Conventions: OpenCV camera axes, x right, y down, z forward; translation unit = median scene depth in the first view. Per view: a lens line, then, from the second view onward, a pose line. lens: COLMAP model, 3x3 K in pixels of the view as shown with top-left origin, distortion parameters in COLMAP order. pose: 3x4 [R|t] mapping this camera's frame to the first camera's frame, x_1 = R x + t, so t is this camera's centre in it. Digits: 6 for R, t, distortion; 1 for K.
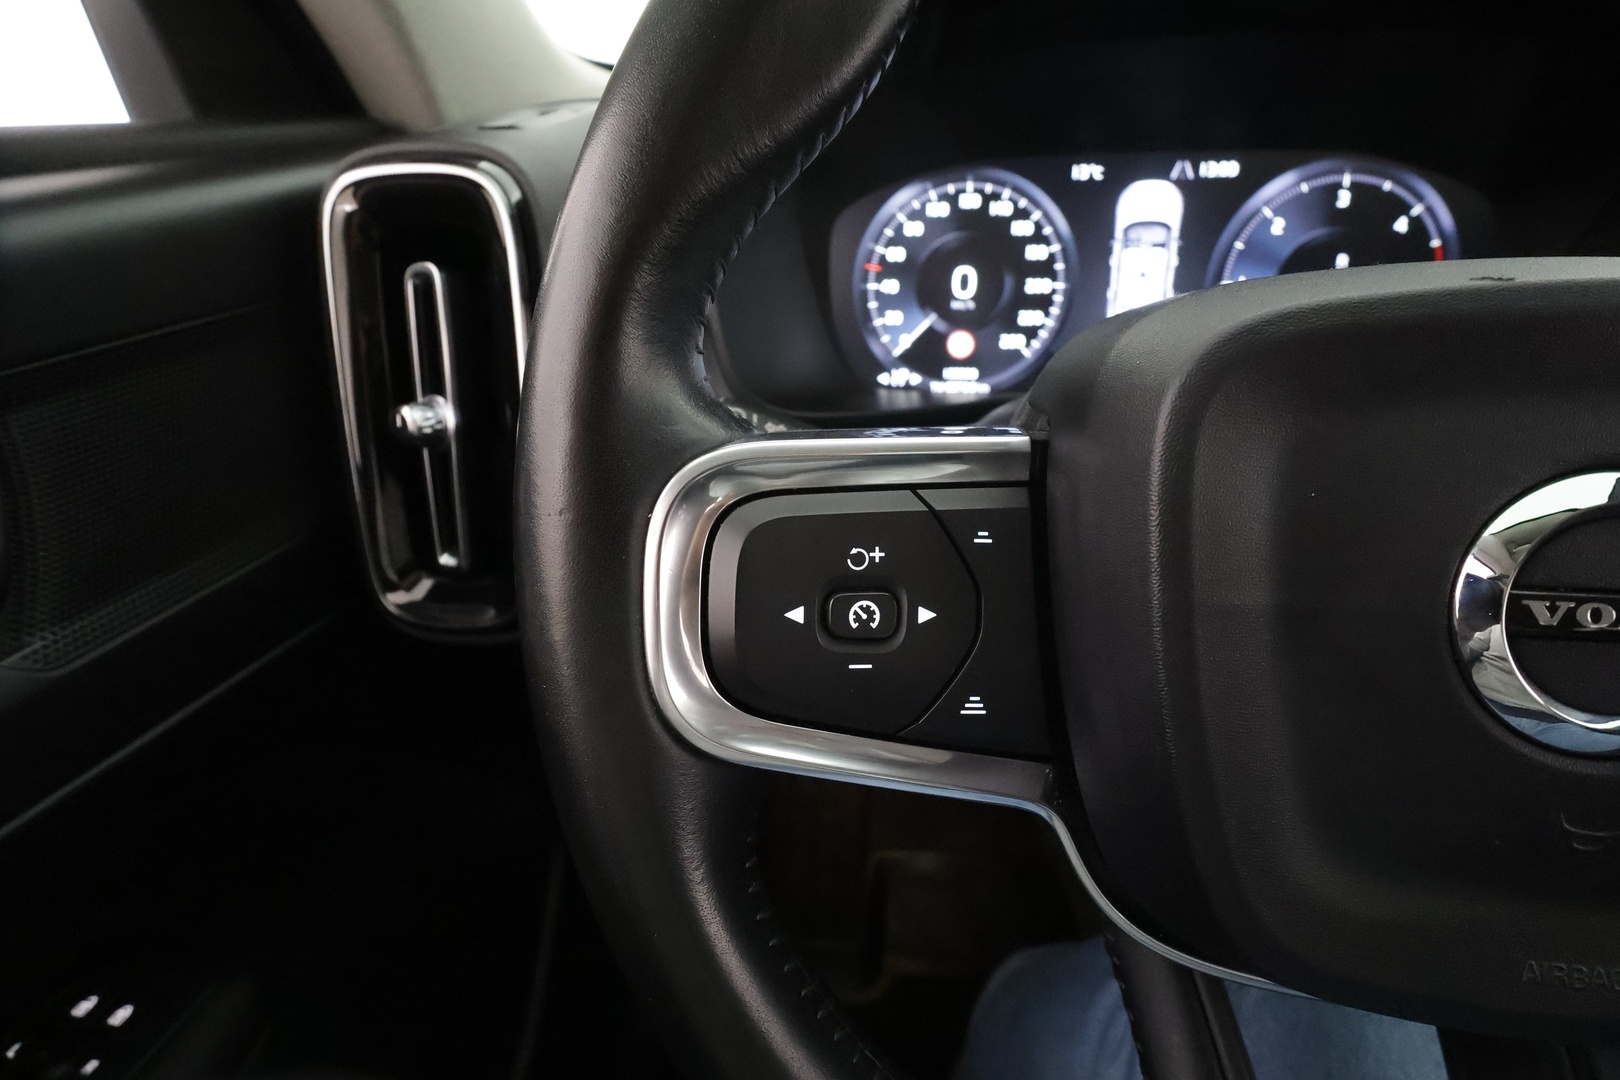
lens RADIAL K [[762.4, 0, 819.3], [0, 762.4, 538.4], [0, 0, 1]] dist [-0.000659, 0.000696]
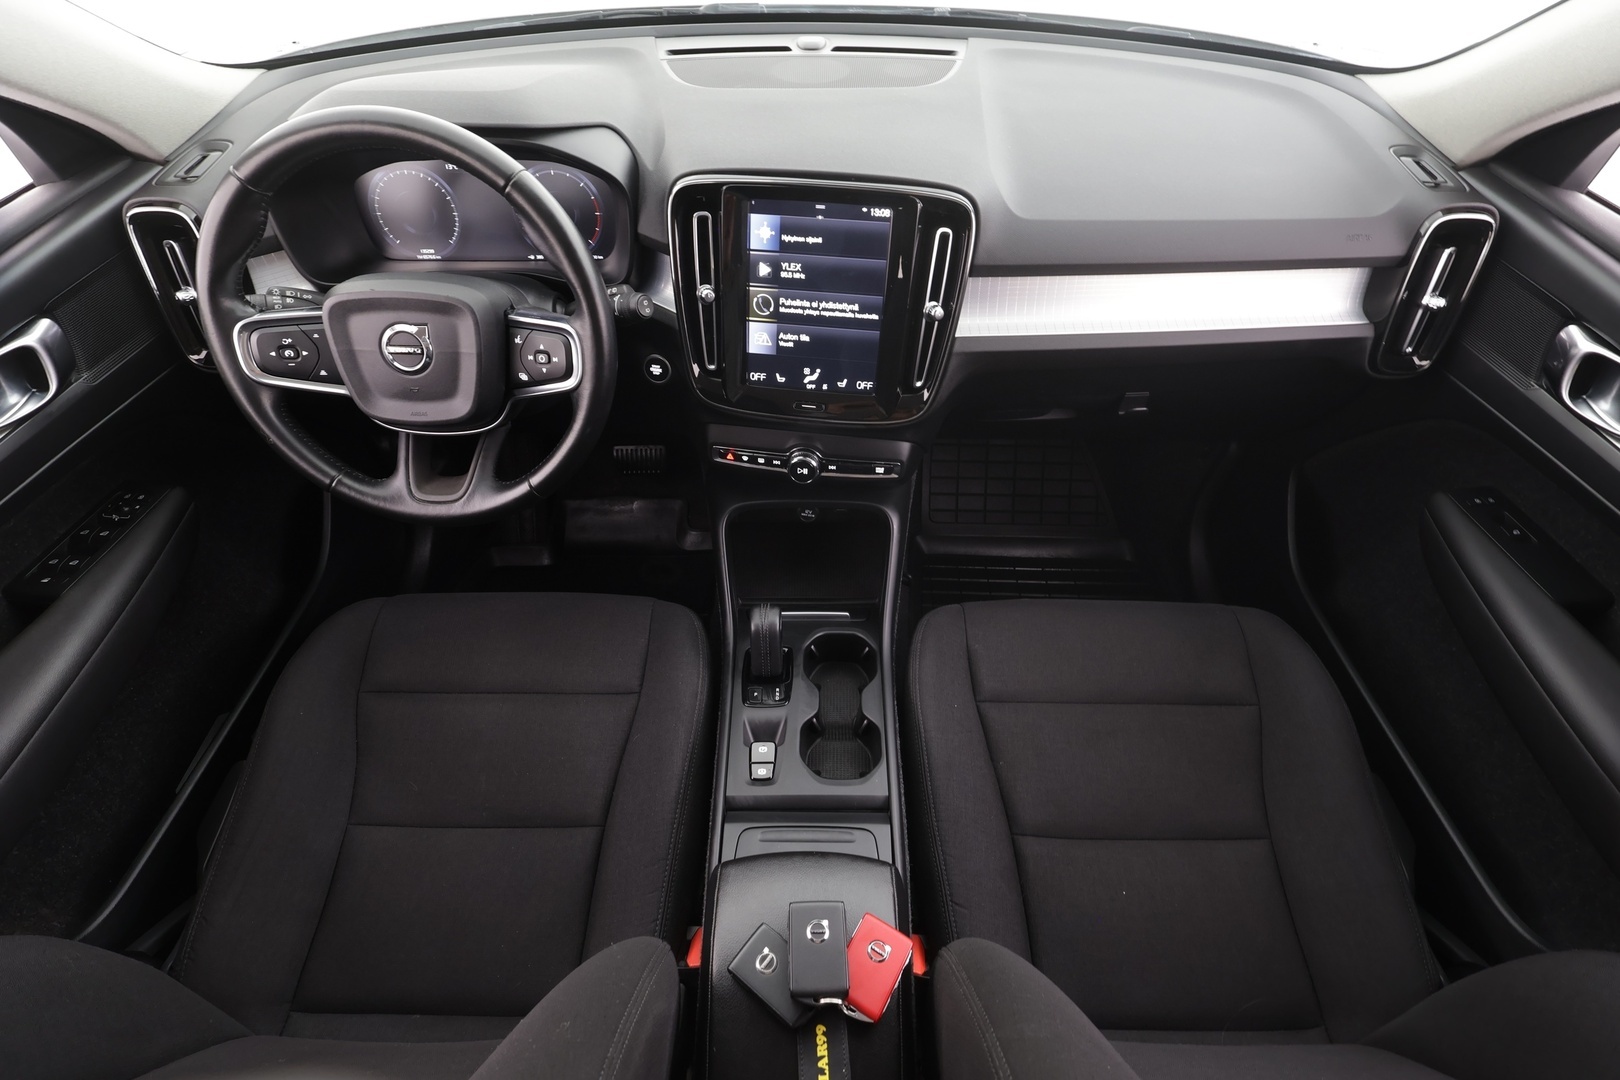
lens RADIAL K [[762.4, 0, 819.3], [0, 762.4, 538.4], [0, 0, 1]] dist [-0.000659, 0.000696]
pose [[0.990629, -0.068091, 0.118397, 1.630758], [0.028913, 0.951768, 0.305452, -0.096593], [-0.133485, -0.299166, 0.944818, -2.595985]]
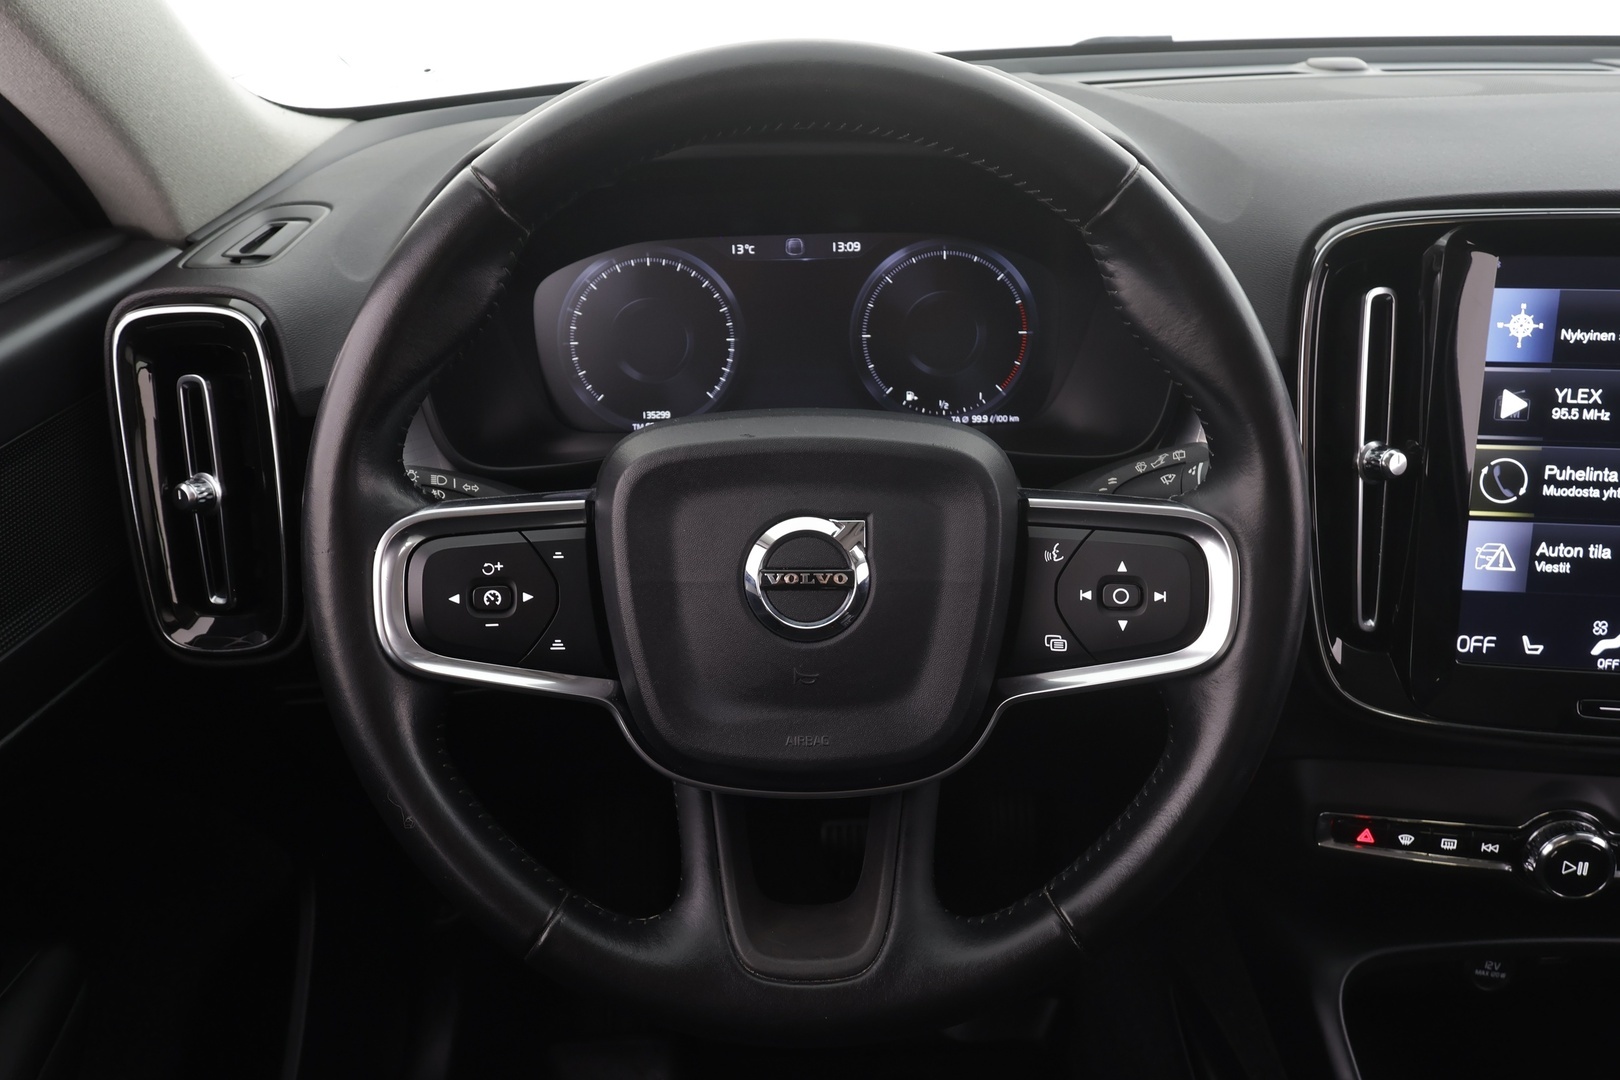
lens RADIAL K [[1184.2, 0, 805.3], [0, 1184.2, 536.2], [0, 0, 1]] dist [0.001244, 0.000862]
pose [[0.989900, -0.045636, 0.134221, 0.267987], [0.051507, 0.997847, -0.040592, 0.064419], [-0.132079, 0.047096, 0.990120, -1.241898]]
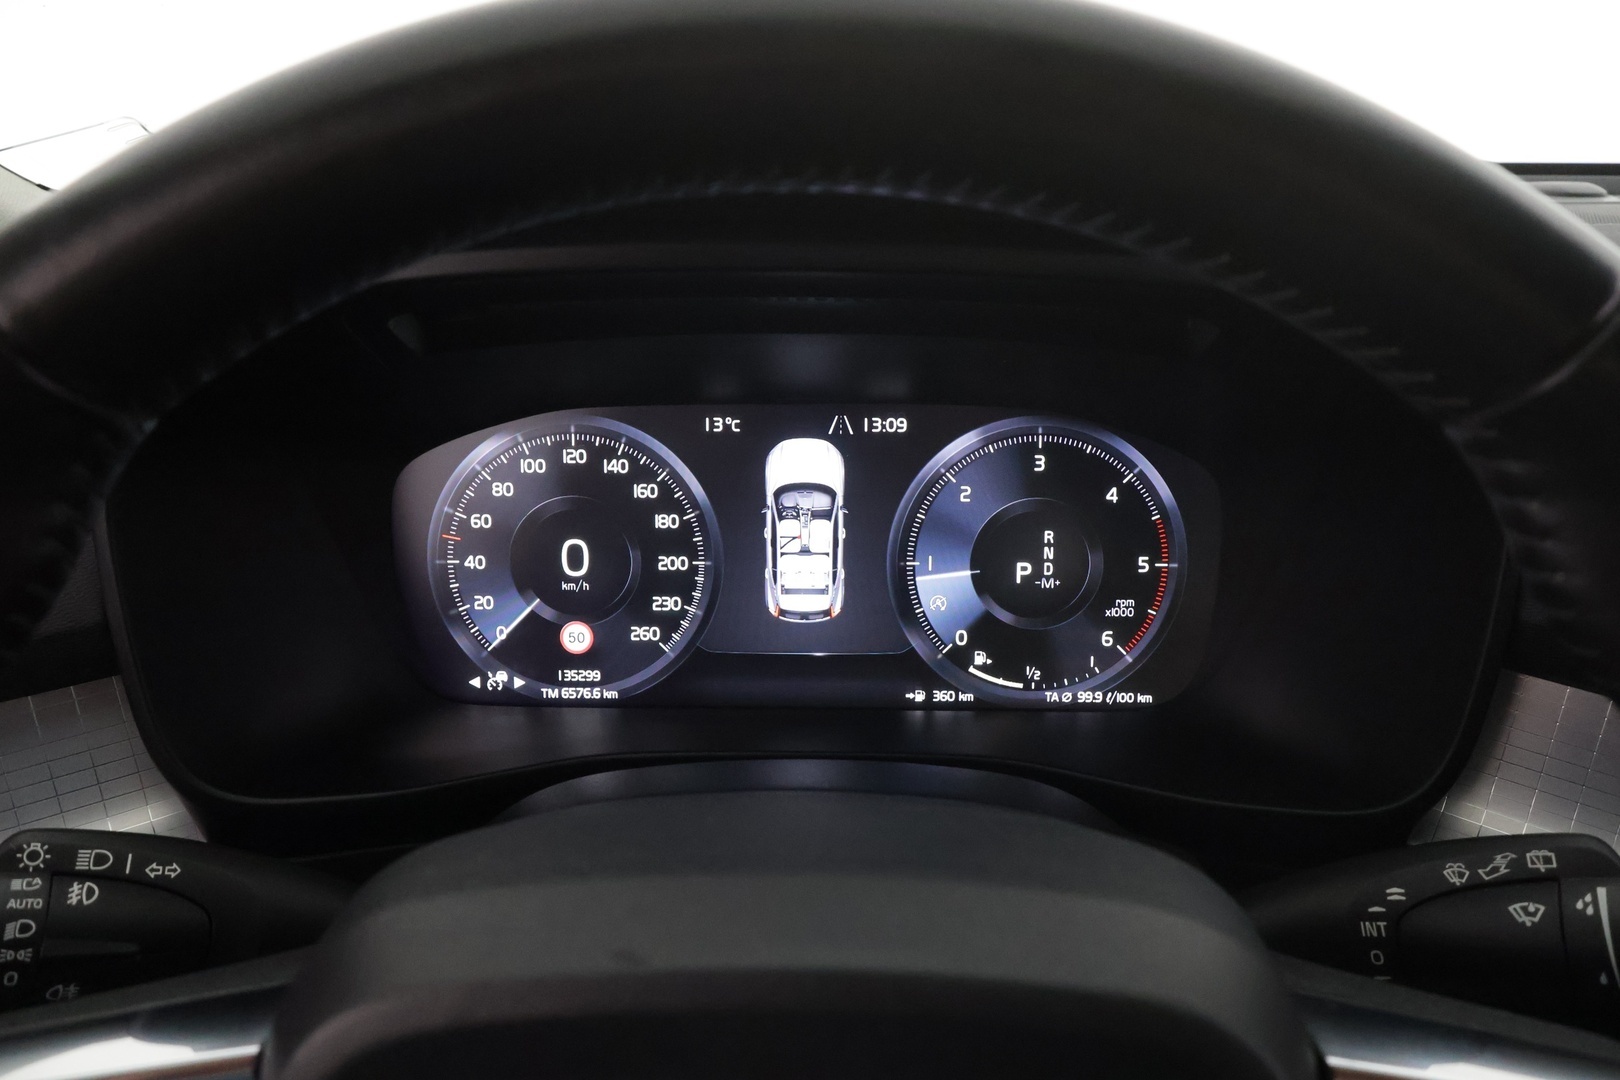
lens RADIAL K [[1107.2, 0, 810.0], [0, 1107.2, 540.0], [0, 0, 1]] dist [-0.000381, -0.002142]
pose [[0.992707, -0.003256, 0.120507, 0.448249], [0.021619, 0.988237, -0.151392, -0.287009], [-0.118597, 0.152893, 0.981101, -0.167015]]
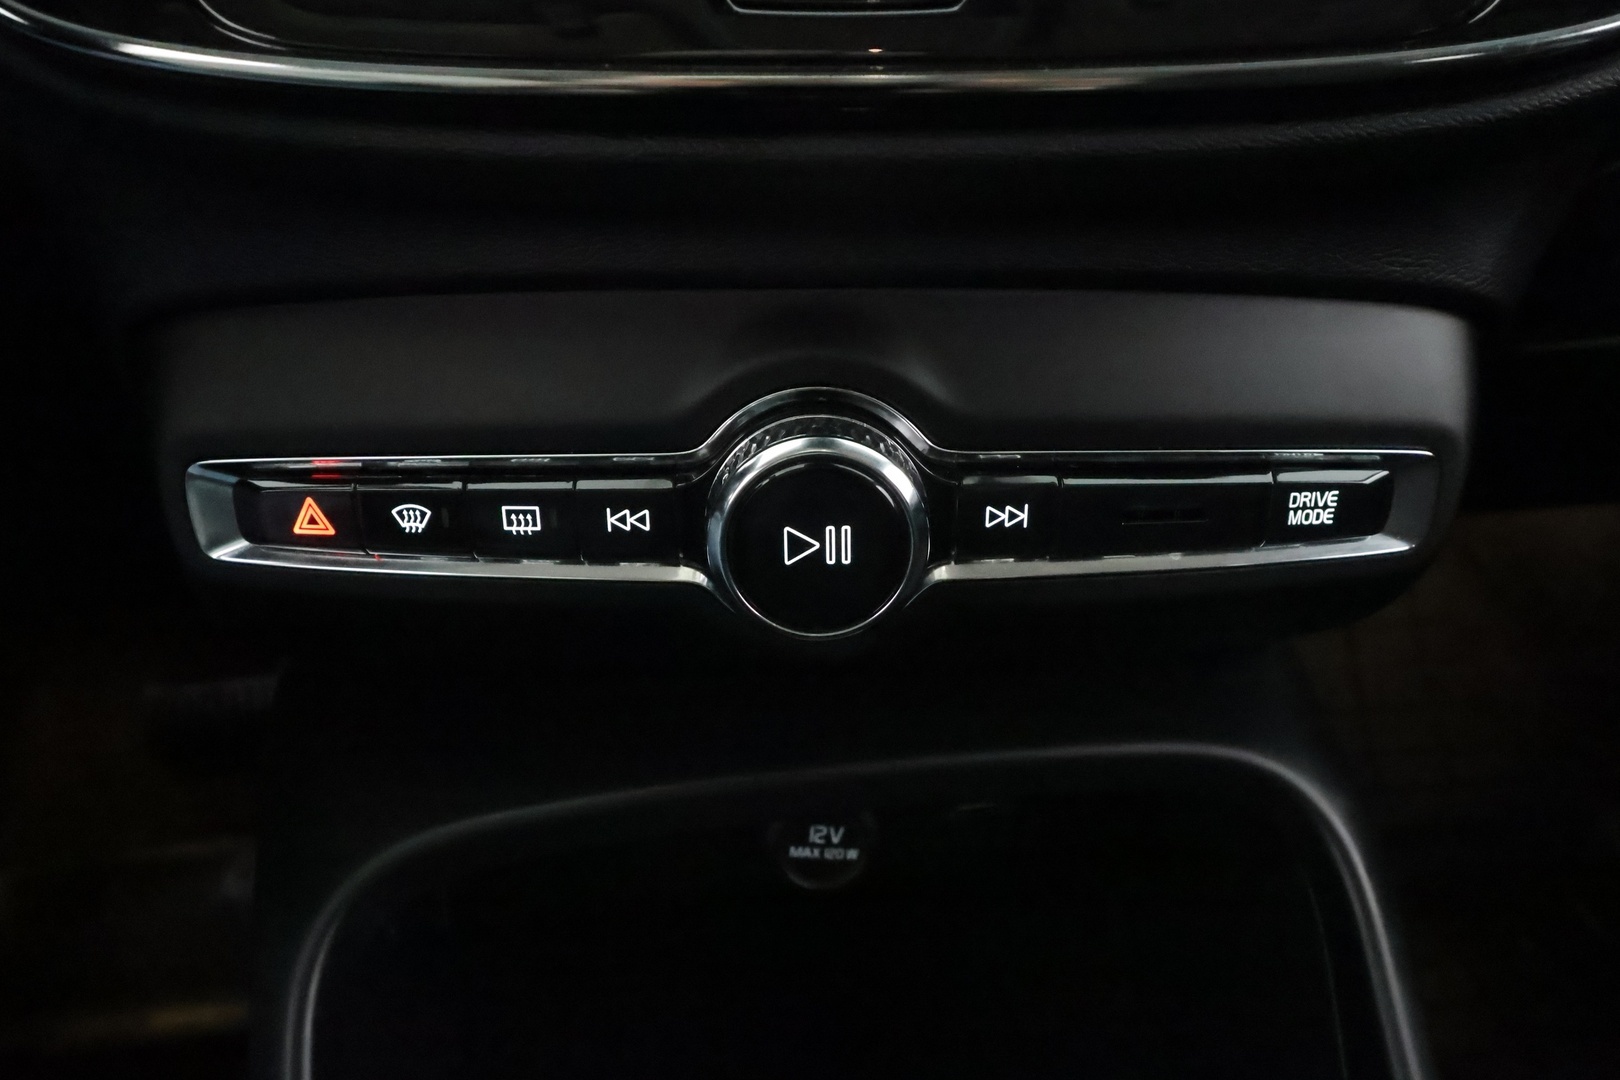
lens RADIAL K [[1107.2, 0, 810.0], [0, 1107.2, 540.0], [0, 0, 1]] dist [-0.000381, -0.002142]
pose [[0.962093, -0.113155, 0.248139, 1.809129], [0.107271, 0.993535, 0.037153, 0.647374], [-0.250739, -0.009126, 0.968012, 0.135059]]
